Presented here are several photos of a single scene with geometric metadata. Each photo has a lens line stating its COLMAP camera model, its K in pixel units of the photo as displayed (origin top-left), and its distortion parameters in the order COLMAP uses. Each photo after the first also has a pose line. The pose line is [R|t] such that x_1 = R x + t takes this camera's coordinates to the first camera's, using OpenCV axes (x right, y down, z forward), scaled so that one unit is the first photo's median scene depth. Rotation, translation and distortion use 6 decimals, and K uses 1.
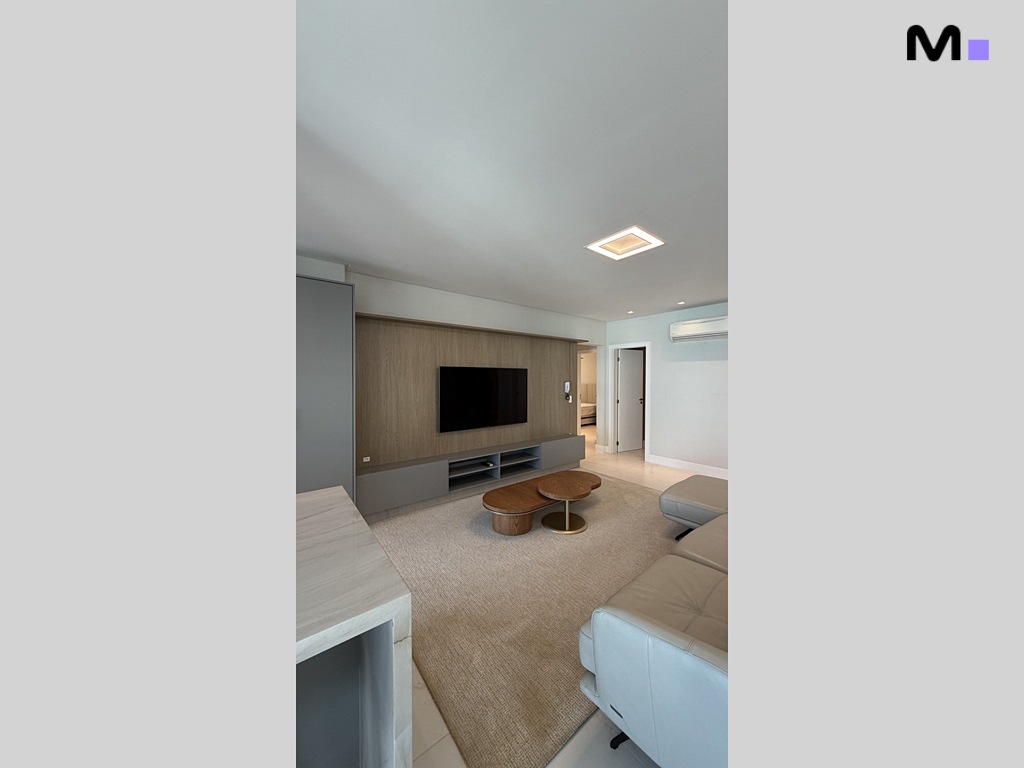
lens RADIAL K [[311.6, 0, 511.0], [0, 311.6, 382.2], [0, 0, 1]] dist [-0.000142, -0.000011]
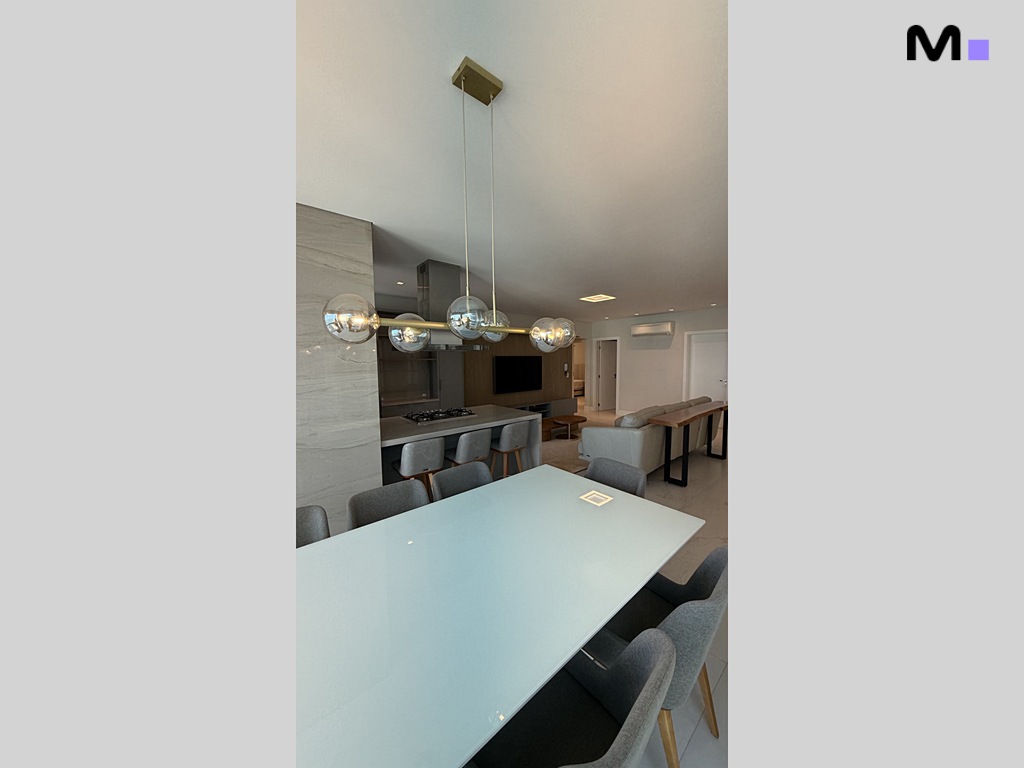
lens RADIAL K [[311.6, 0, 511.0], [0, 311.6, 382.2], [0, 0, 1]] dist [-0.000142, -0.000011]
pose [[0.999425, -0.013645, 0.031053, -0.135142], [0.011791, 0.998181, 0.059125, -0.004078], [-0.031803, -0.058725, 0.997767, -0.516264]]
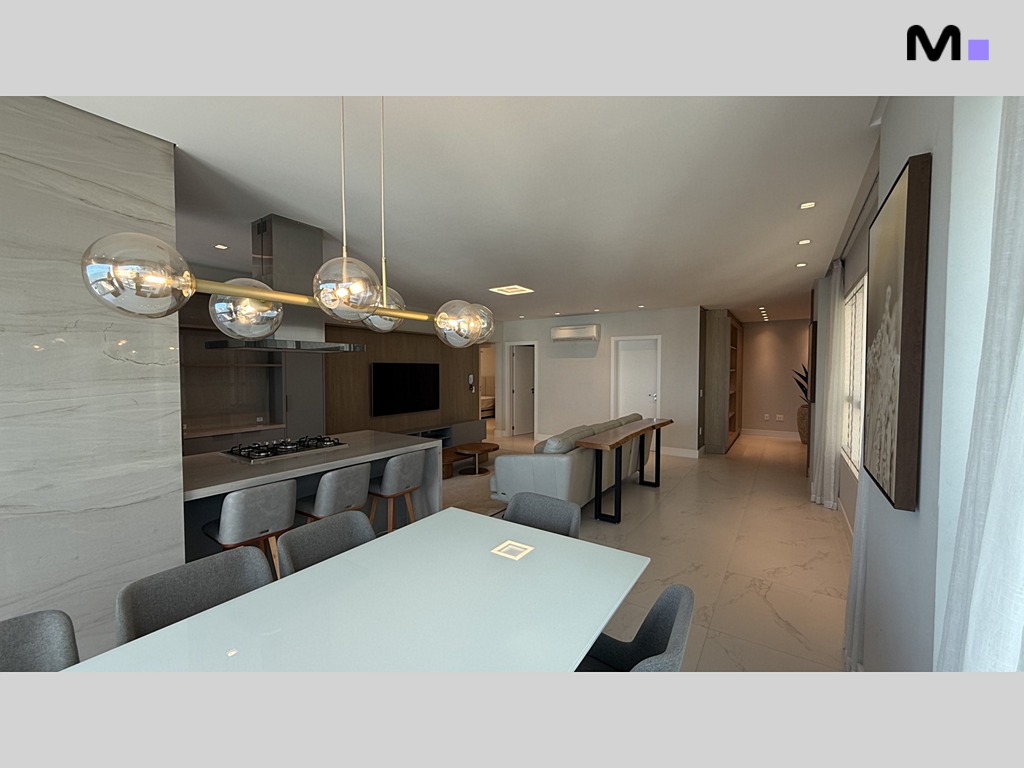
lens RADIAL K [[415.7, 0, 512.0], [0, 415.7, 384.0], [0, 0, 1]] dist [0.000496, 0.000186]
pose [[0.952330, -0.012096, 0.304829, -0.142478], [0.006181, 0.999774, 0.020363, 0.003124], [-0.305006, -0.017508, 0.952190, -0.509006]]
